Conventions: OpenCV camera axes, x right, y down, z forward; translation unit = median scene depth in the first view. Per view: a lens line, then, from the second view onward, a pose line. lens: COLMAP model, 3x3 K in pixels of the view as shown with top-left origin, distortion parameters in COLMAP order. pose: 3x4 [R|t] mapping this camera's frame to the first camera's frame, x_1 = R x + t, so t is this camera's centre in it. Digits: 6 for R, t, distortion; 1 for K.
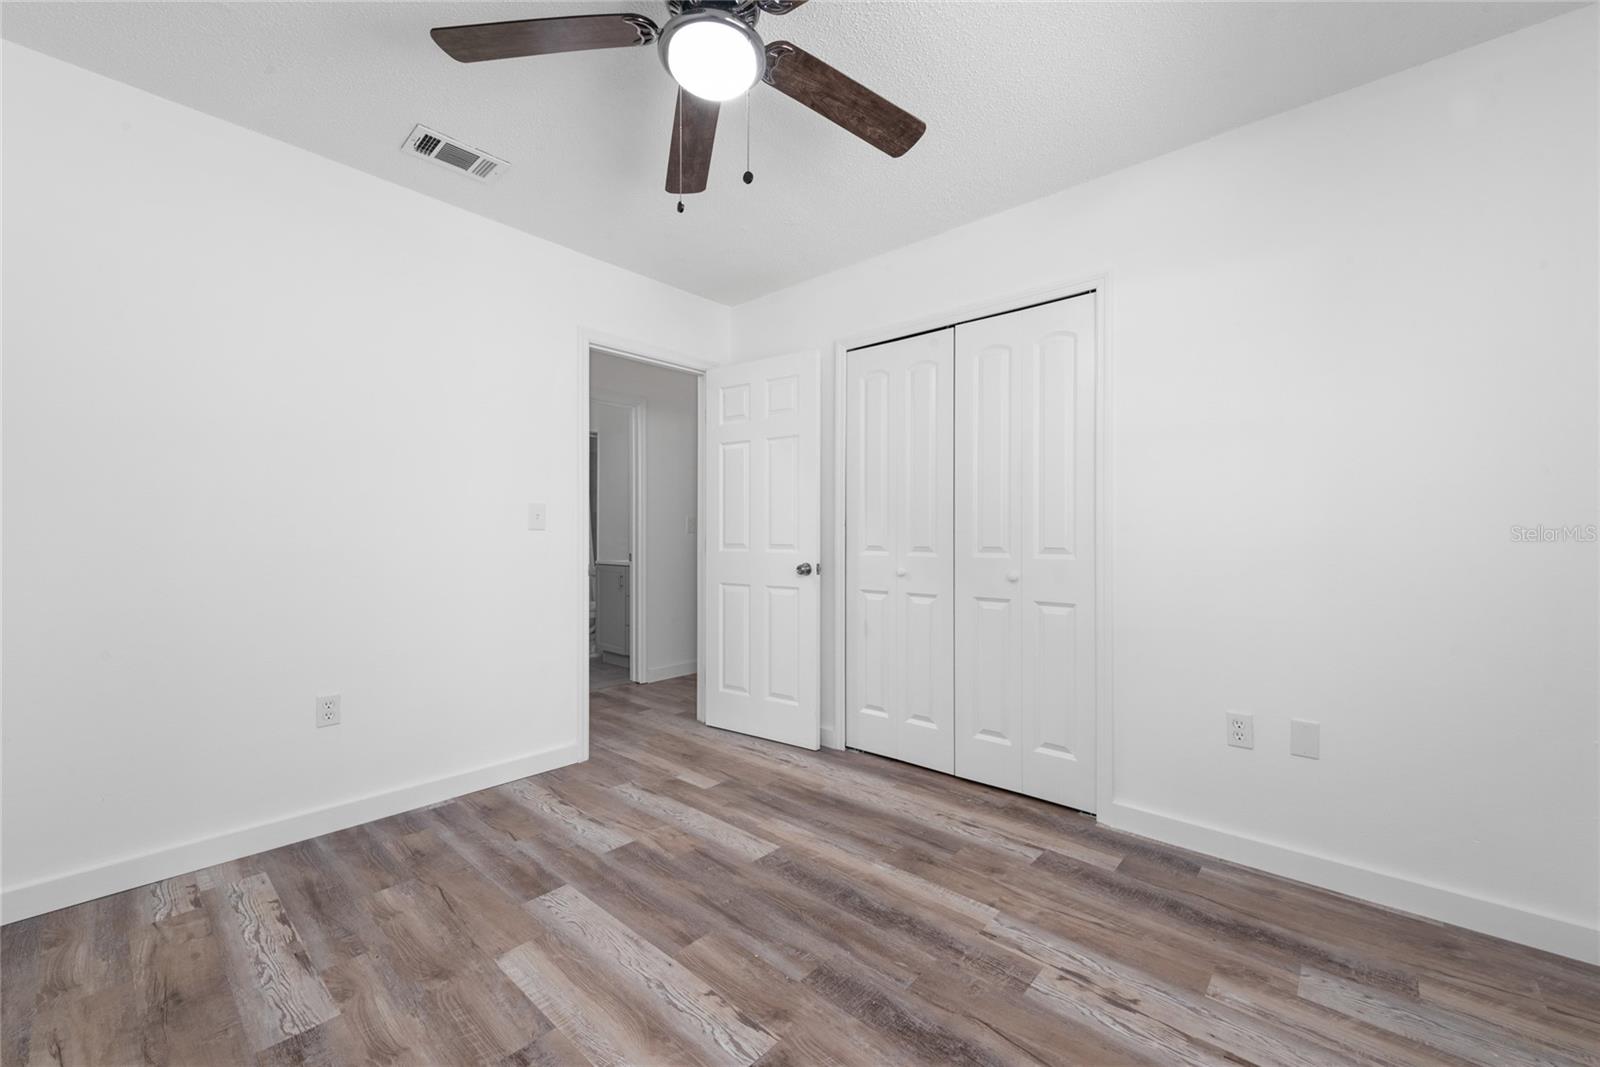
lens RADIAL K [[626.1, 0, 800.4], [0, 626.1, 536.5], [0, 0, 1]] dist [0.015471, -0.005465]
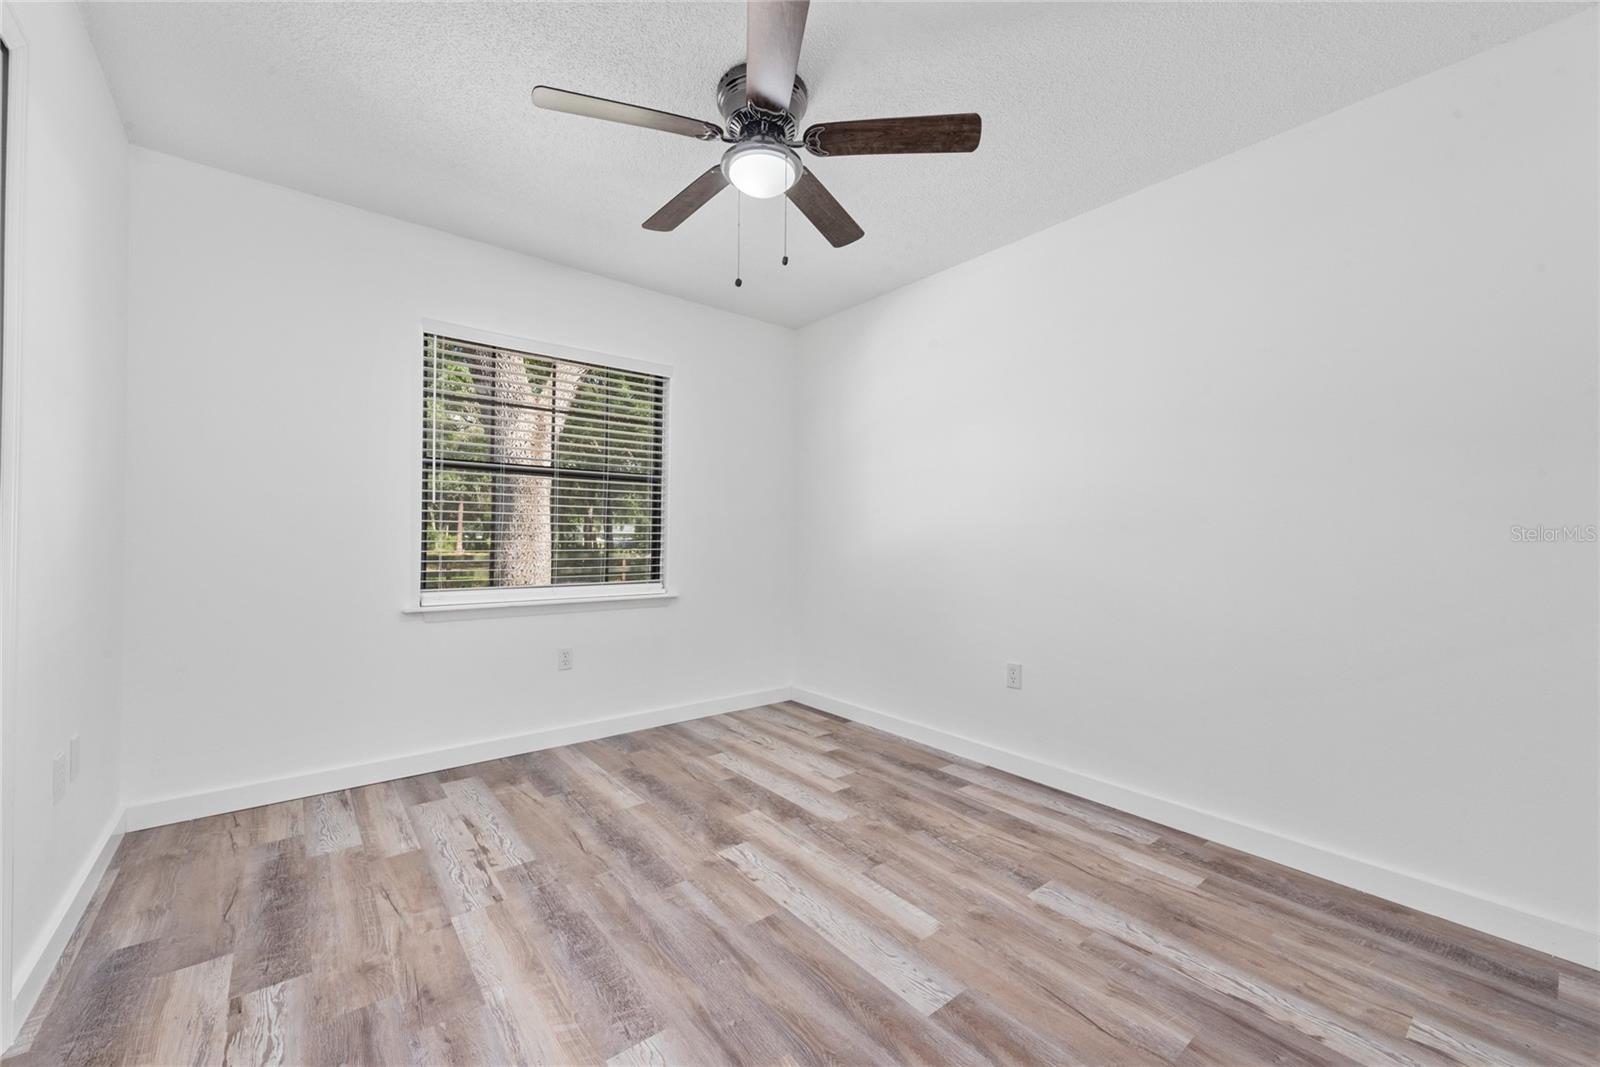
lens RADIAL K [[626.1, 0, 800.4], [0, 626.1, 536.5], [0, 0, 1]] dist [0.015471, -0.005465]
pose [[-0.986907, -0.012023, 0.160843, -0.389015], [-0.012868, 0.999908, -0.004212, 0.007014], [-0.160778, -0.006226, -0.986971, 2.019761]]
